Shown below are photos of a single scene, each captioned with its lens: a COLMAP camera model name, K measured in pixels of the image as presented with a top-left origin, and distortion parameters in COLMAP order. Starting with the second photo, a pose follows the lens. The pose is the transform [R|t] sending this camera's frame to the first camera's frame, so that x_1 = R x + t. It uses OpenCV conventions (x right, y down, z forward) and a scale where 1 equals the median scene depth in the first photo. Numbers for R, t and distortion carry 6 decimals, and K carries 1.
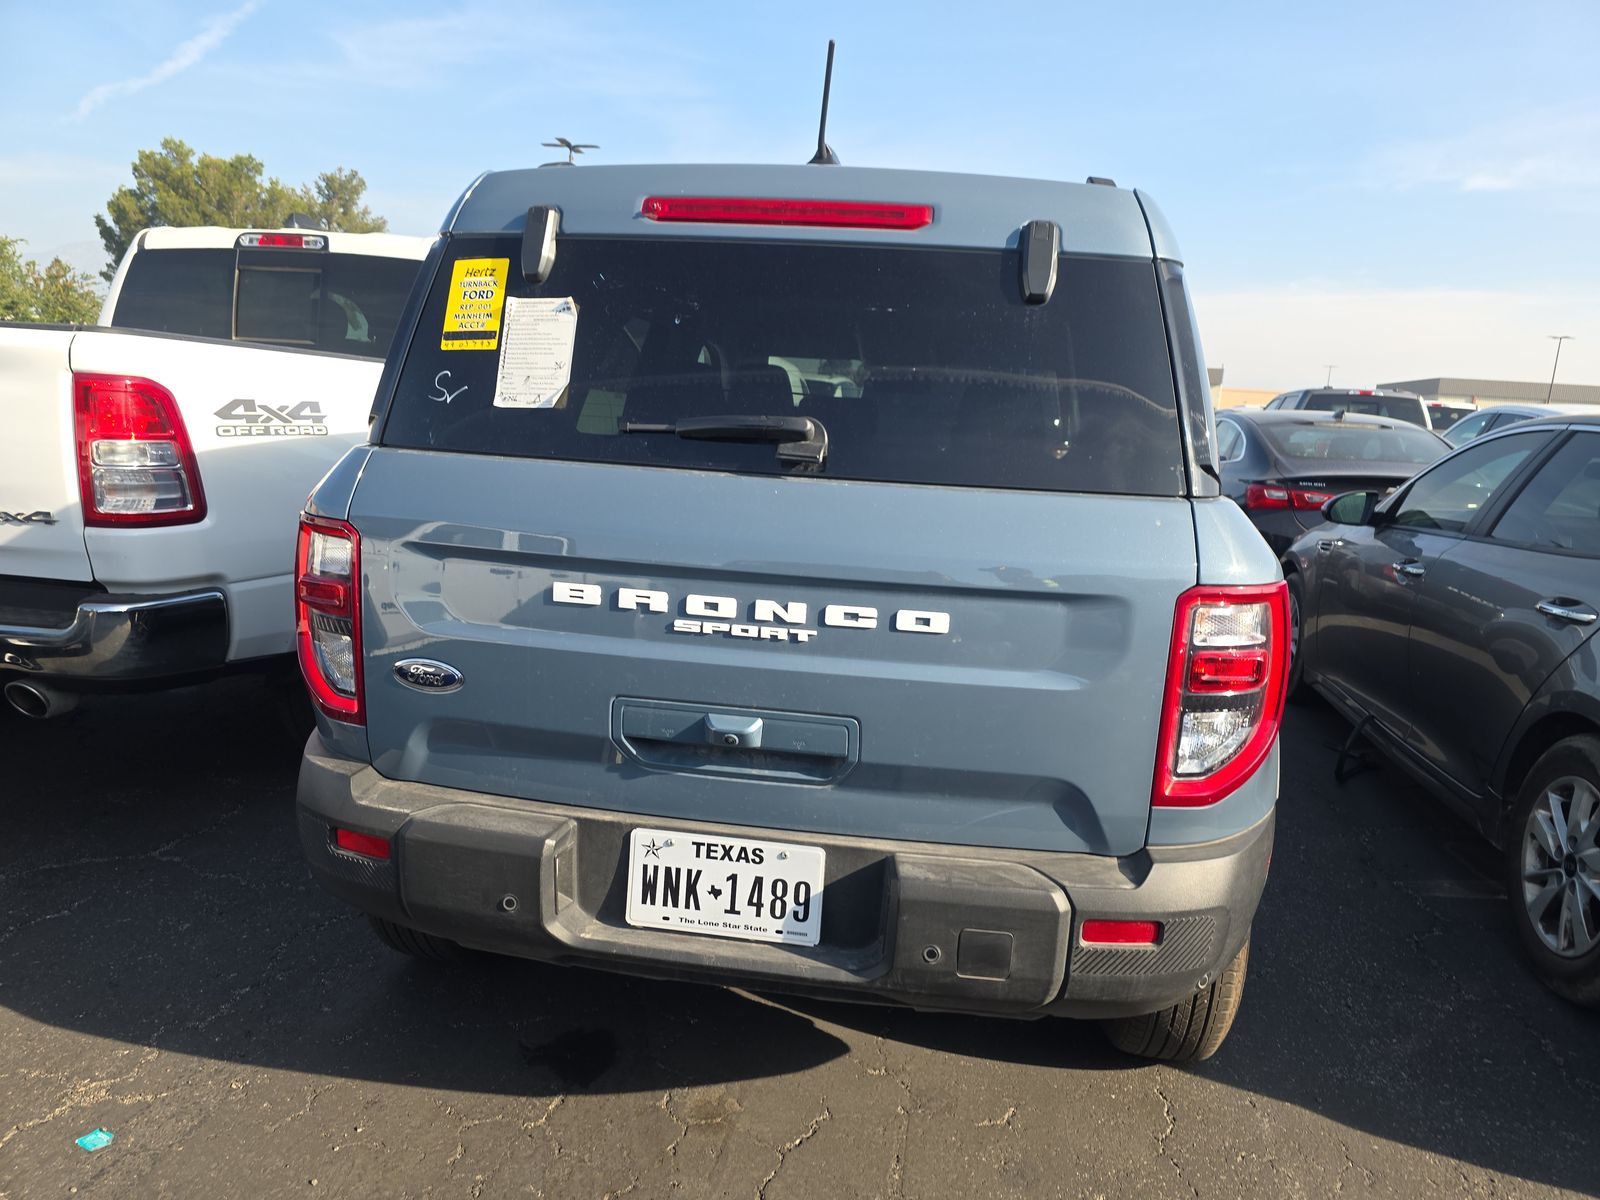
lens RADIAL K [[1116.4, 0, 800.0], [0, 1116.4, 600.0], [0, 0, 1]] dist [0.021085, -0.008147]
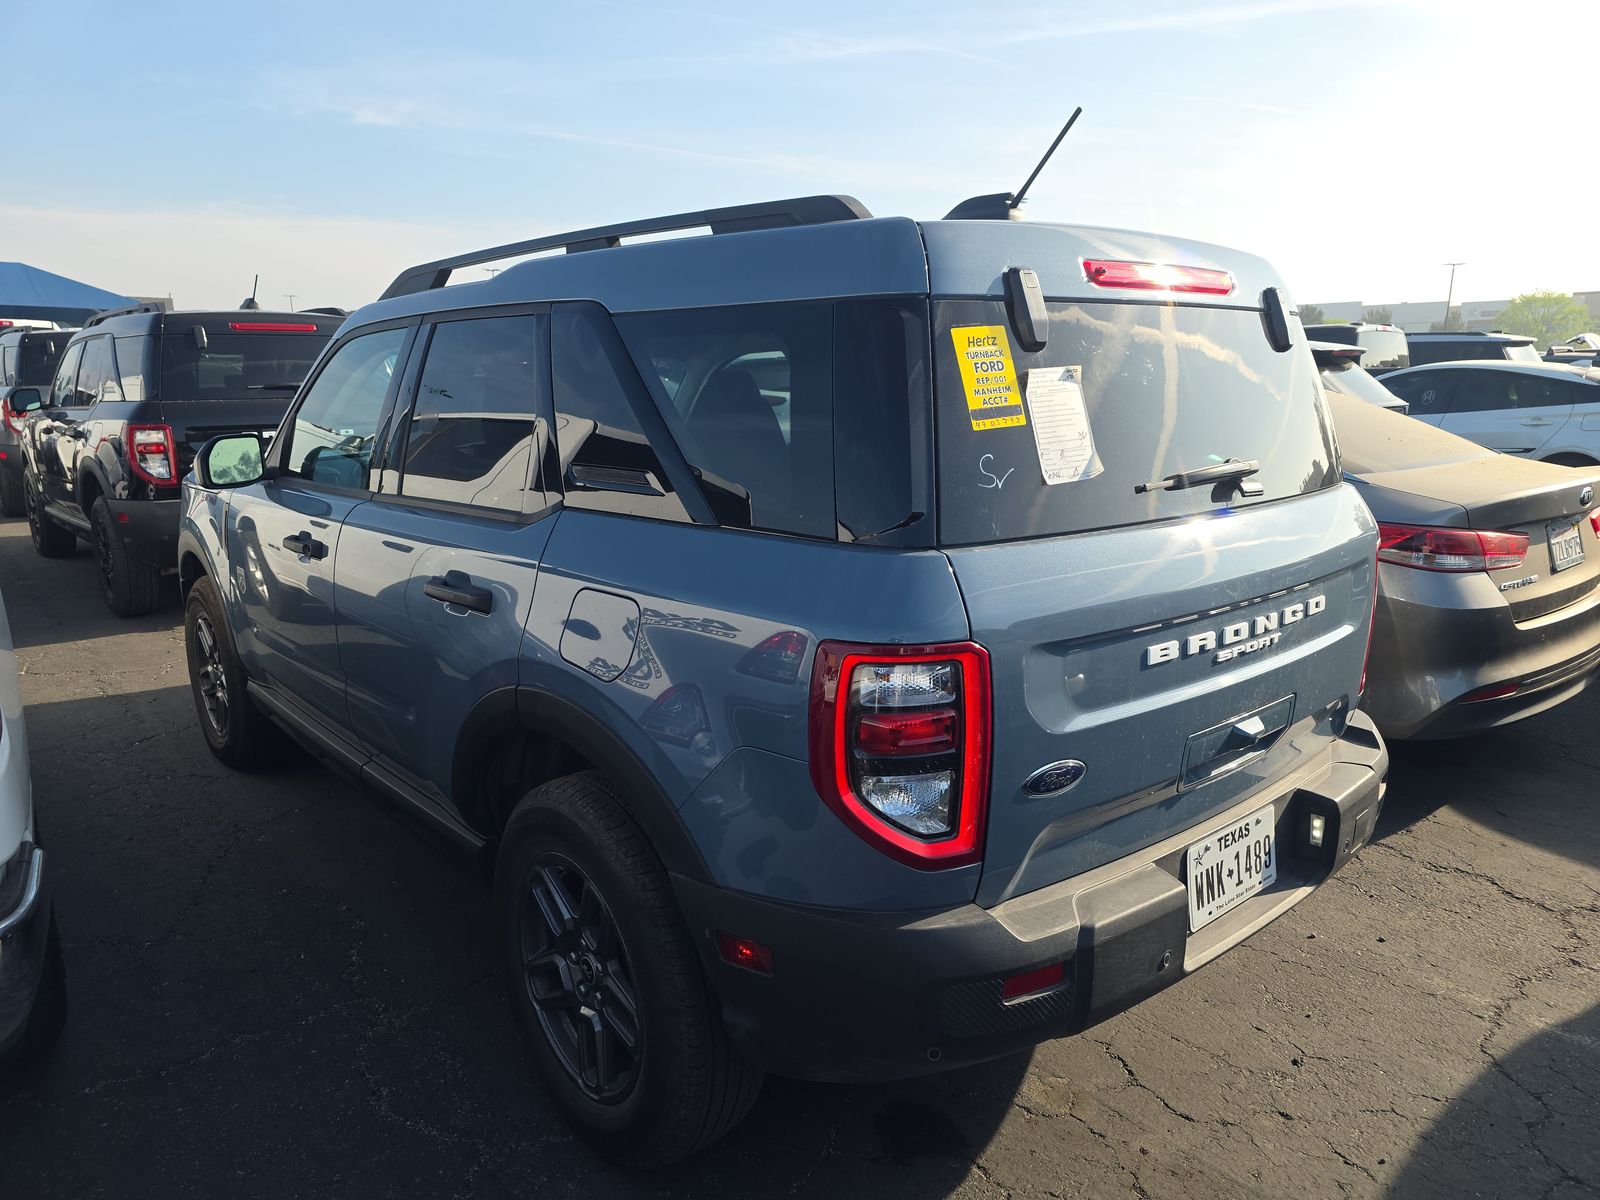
lens RADIAL K [[1121.5, 0, 809.0], [0, 1121.5, 624.3], [0, 0, 1]] dist [0.016419, -0.003982]
pose [[0.653568, -0.229432, 0.721256, -1.100364], [0.182103, 0.972622, 0.144378, -0.229159], [-0.734634, 0.036982, 0.677455, 0.500773]]
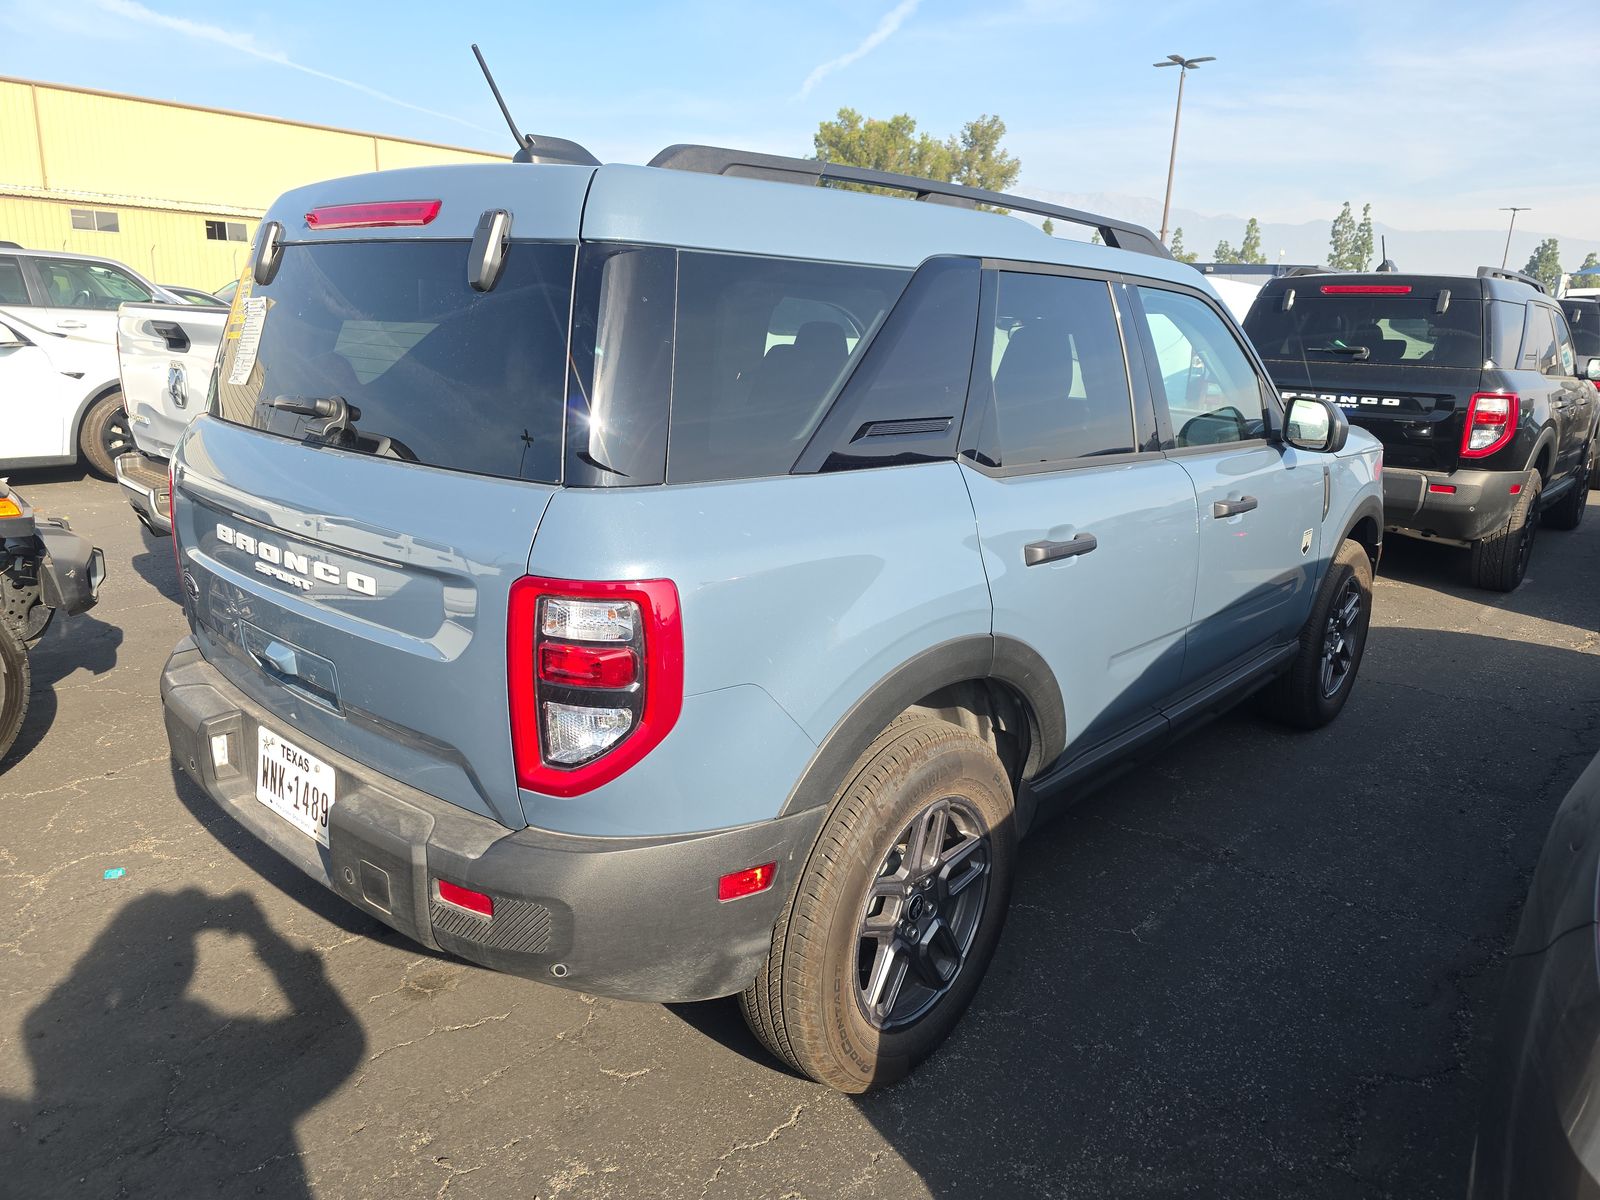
lens RADIAL K [[1116.4, 0, 800.0], [0, 1116.4, 600.0], [0, 0, 1]] dist [0.021085, -0.008147]
pose [[0.832151, 0.112039, -0.543113, 0.992825], [-0.080586, 0.993413, 0.081459, -0.084740], [0.548663, -0.024019, 0.835699, 0.273906]]
